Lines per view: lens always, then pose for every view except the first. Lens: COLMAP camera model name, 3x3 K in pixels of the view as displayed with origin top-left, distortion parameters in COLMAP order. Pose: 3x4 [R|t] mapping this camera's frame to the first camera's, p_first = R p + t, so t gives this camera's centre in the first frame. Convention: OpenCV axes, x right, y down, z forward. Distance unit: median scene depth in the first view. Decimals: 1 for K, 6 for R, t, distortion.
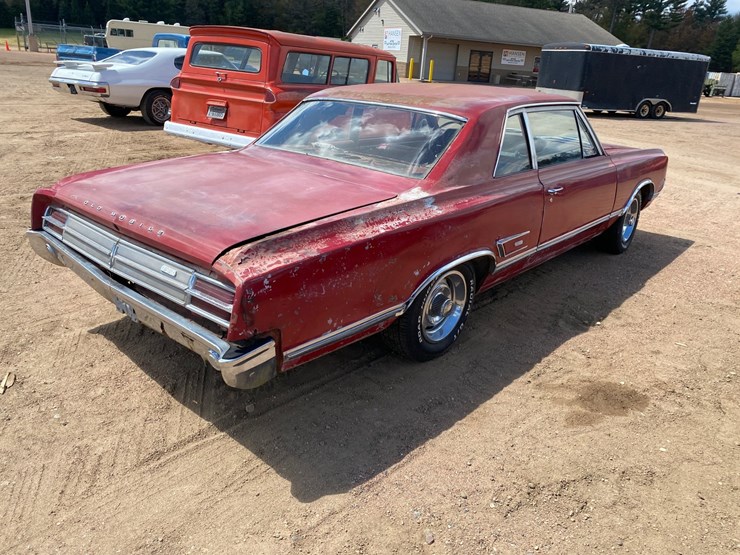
lens RADIAL K [[567.1, 0, 378.1], [0, 567.1, 259.8], [0, 0, 1]] dist [0.029443, -0.028842]
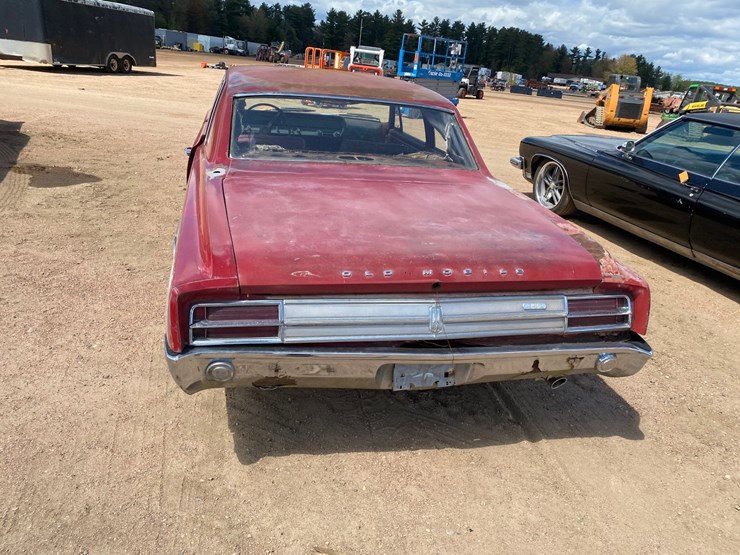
lens RADIAL K [[567.1, 0, 376.3], [0, 567.1, 263.8], [0, 0, 1]] dist [0.029443, -0.028842]
pose [[0.579036, -0.280402, 0.765567, -0.796633], [0.210319, 0.958589, 0.192025, -0.186171], [-0.787708, 0.049824, 0.614031, 0.401786]]
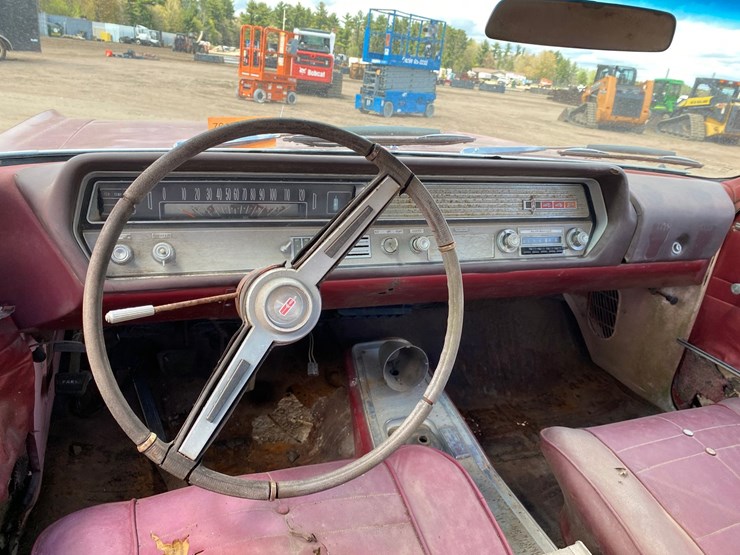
lens RADIAL K [[567.1, 0, 373.6], [0, 567.1, 276.8], [0, 0, 1]] dist [0.029443, -0.028842]
pose [[0.476299, -0.322088, 0.818168, 0.050357], [0.219934, 0.944556, 0.243808, -0.336592], [-0.851333, 0.063817, 0.520730, 1.307002]]
